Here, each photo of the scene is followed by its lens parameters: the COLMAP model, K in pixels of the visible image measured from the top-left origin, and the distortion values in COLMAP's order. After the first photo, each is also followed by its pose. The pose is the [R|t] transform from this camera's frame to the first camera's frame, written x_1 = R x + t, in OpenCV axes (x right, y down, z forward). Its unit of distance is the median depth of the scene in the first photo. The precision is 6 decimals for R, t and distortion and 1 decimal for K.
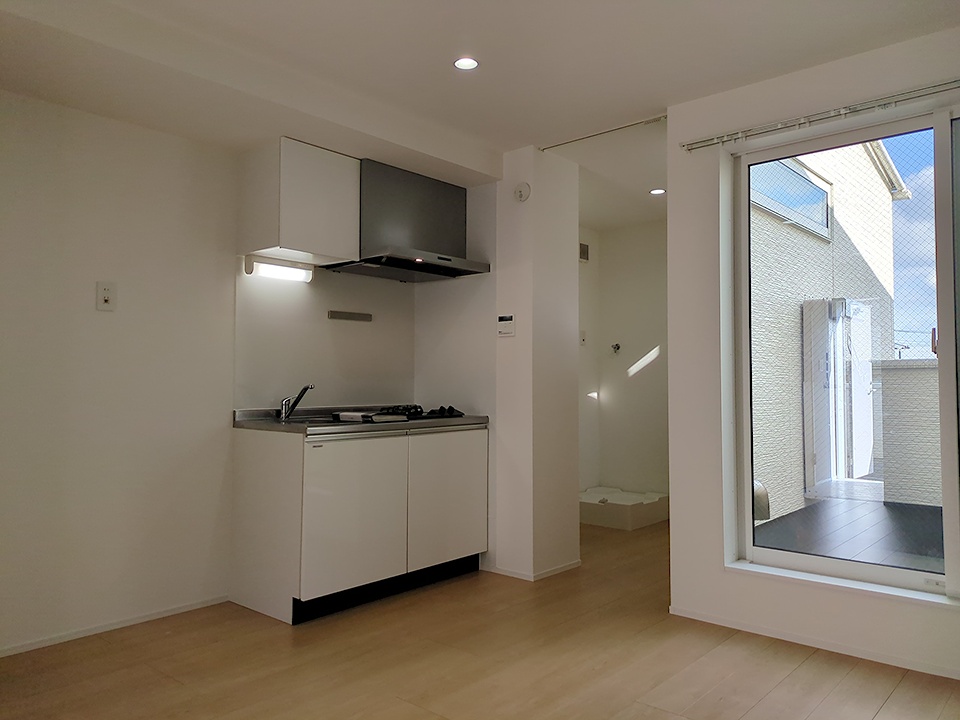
lens RADIAL K [[715.1, 0, 482.7], [0, 715.1, 359.0], [0, 0, 1]] dist [0.004716, -0.000336]
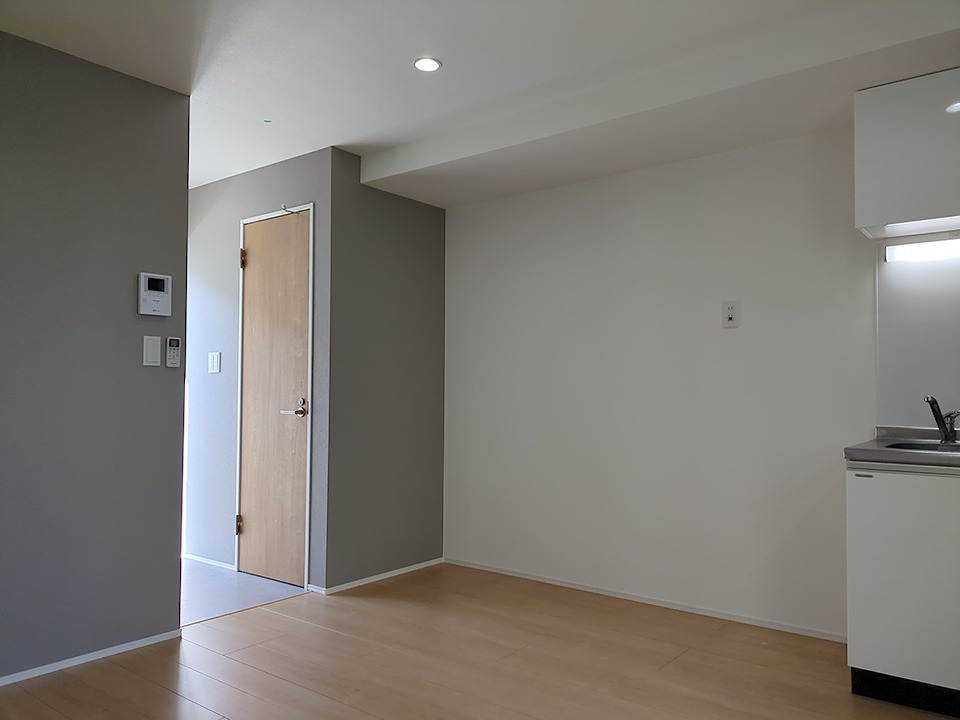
lens RADIAL K [[718.9, 0, 475.7], [0, 718.9, 359.4], [0, 0, 1]] dist [0.024653, 0.000028]
pose [[0.050351, -0.042427, -0.997830, 0.471396], [0.033225, 0.998615, -0.040783, 0.011791], [0.998179, -0.031100, 0.051691, 0.464937]]
